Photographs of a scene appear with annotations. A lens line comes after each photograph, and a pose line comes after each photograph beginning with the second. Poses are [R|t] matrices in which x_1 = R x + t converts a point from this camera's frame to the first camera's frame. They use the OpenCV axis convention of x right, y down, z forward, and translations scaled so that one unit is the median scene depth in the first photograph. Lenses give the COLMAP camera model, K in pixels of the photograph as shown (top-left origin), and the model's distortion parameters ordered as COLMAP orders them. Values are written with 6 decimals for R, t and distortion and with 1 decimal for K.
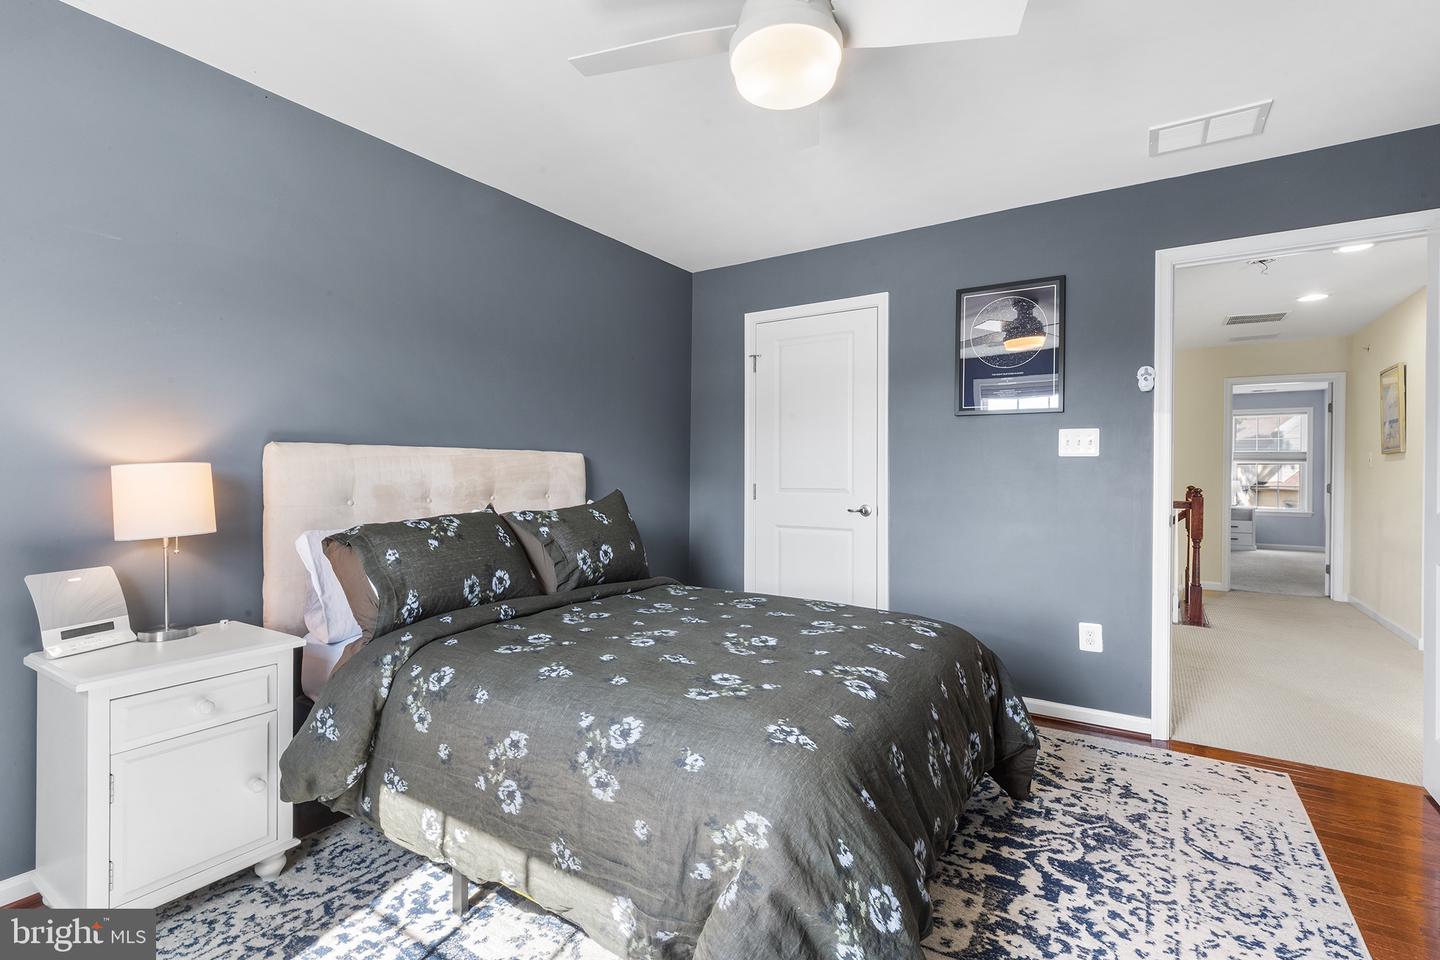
lens RADIAL K [[660.6, 0, 717.9], [0, 660.6, 474.4], [0, 0, 1]] dist [-0.000391, 0.000403]
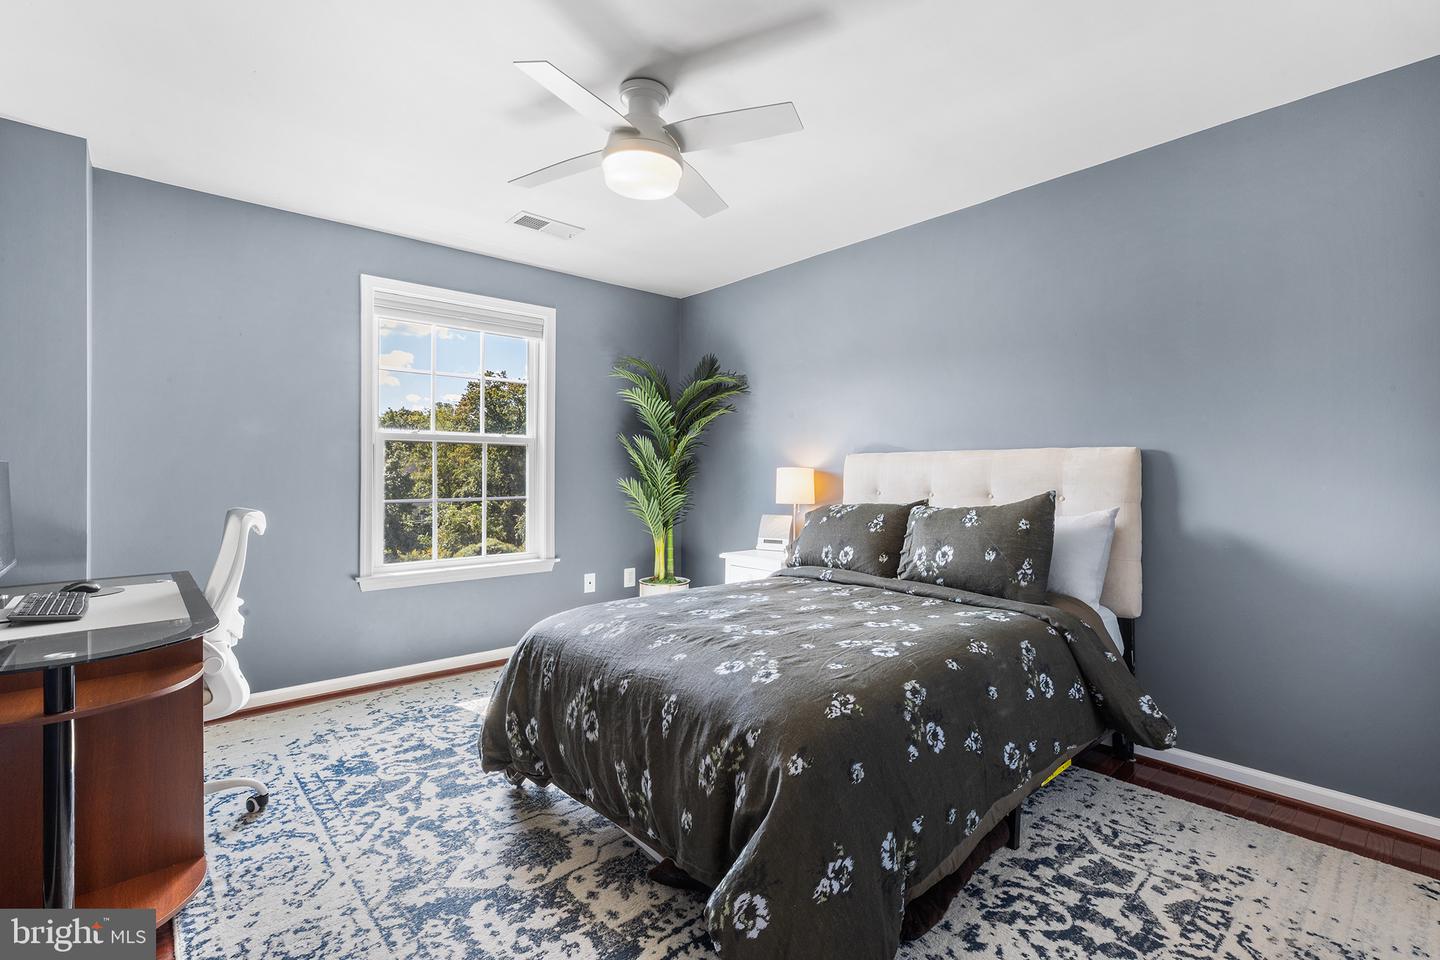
lens RADIAL K [[660.6, 0, 725.2], [0, 660.6, 474.0], [0, 0, 1]] dist [-0.000391, 0.000403]
pose [[-0.256352, -0.001405, -0.966582, 1.301565], [-0.004875, 0.999988, -0.000161, 0.003840], [0.966571, 0.004671, -0.256356, 1.436537]]
